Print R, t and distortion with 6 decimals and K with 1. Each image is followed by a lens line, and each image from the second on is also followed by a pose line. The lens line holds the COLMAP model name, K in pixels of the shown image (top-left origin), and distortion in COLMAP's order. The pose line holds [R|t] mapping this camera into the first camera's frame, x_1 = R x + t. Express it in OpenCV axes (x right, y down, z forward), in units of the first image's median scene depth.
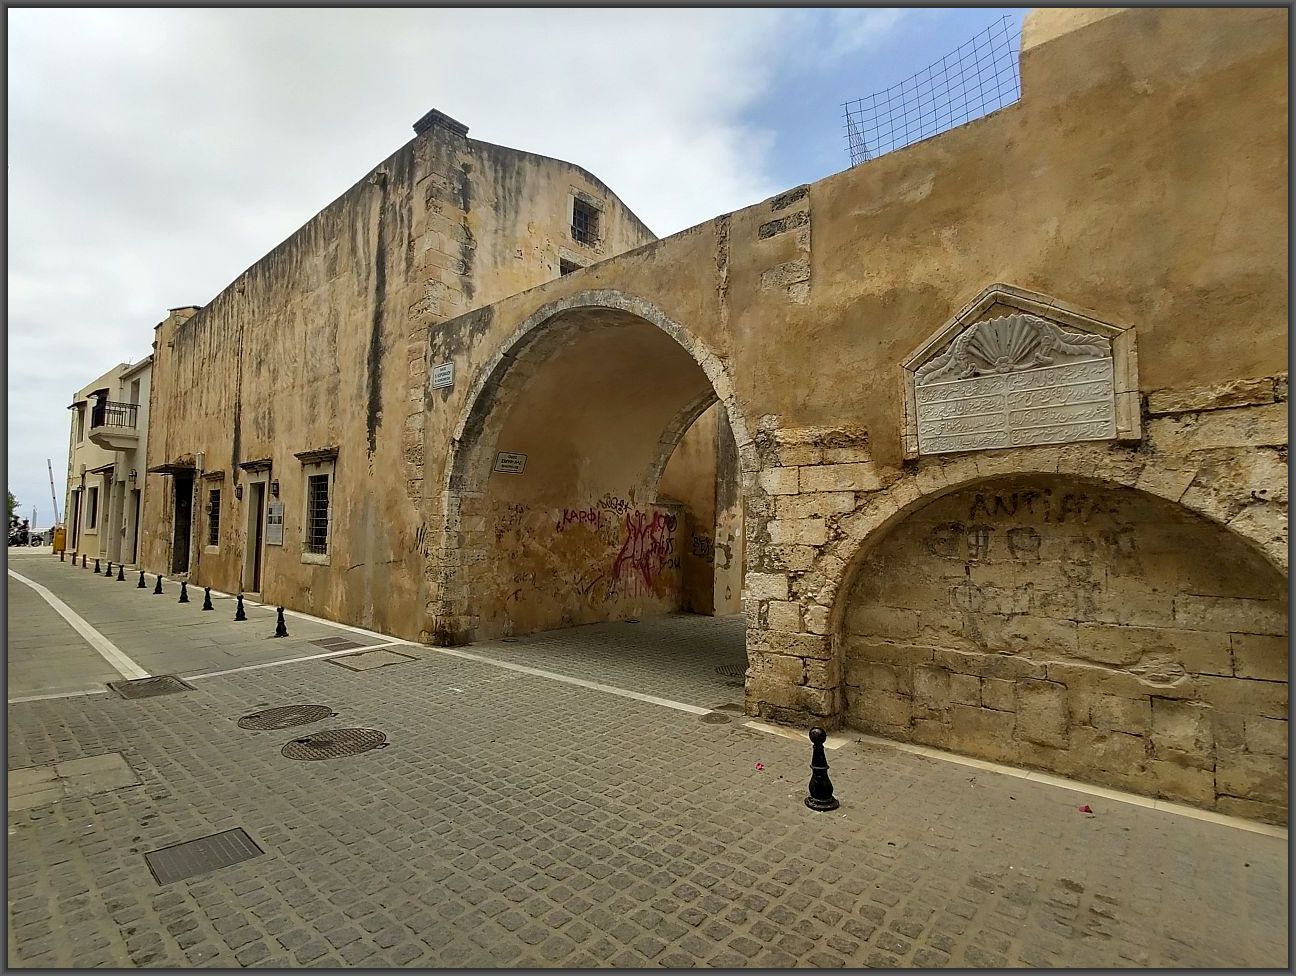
lens RADIAL K [[594.4, 0, 648.0], [0, 594.4, 488.0], [0, 0, 1]] dist [0.001404, -0.000641]
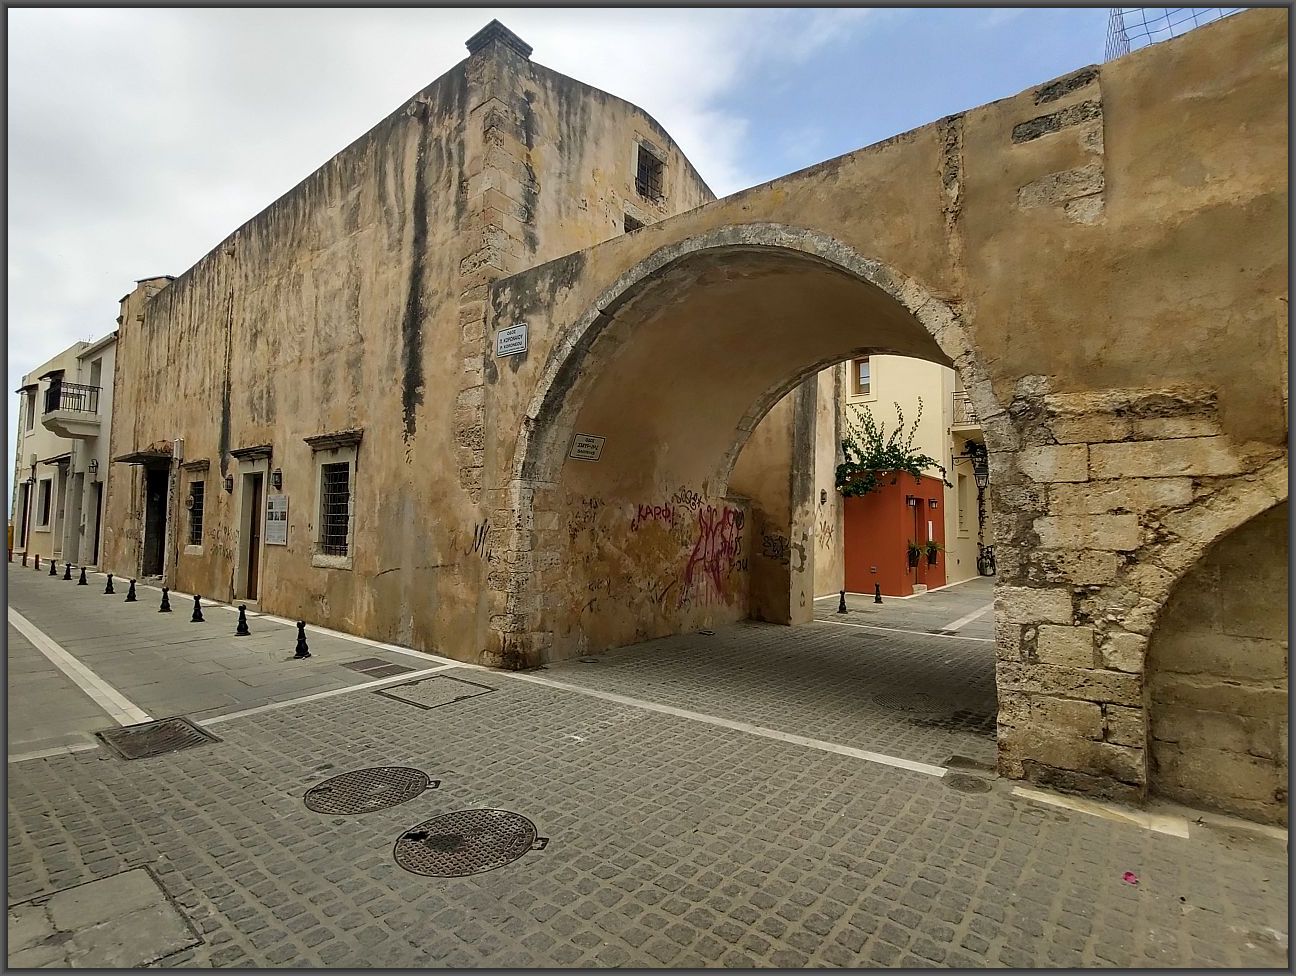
lens RADIAL K [[594.4, 0, 648.0], [0, 594.4, 488.0], [0, 0, 1]] dist [0.001404, -0.000641]
pose [[0.998828, 0.005005, 0.048147, -0.182786], [-0.005179, 0.999981, 0.003477, 0.010564], [-0.048129, -0.003722, 0.998834, 0.159040]]
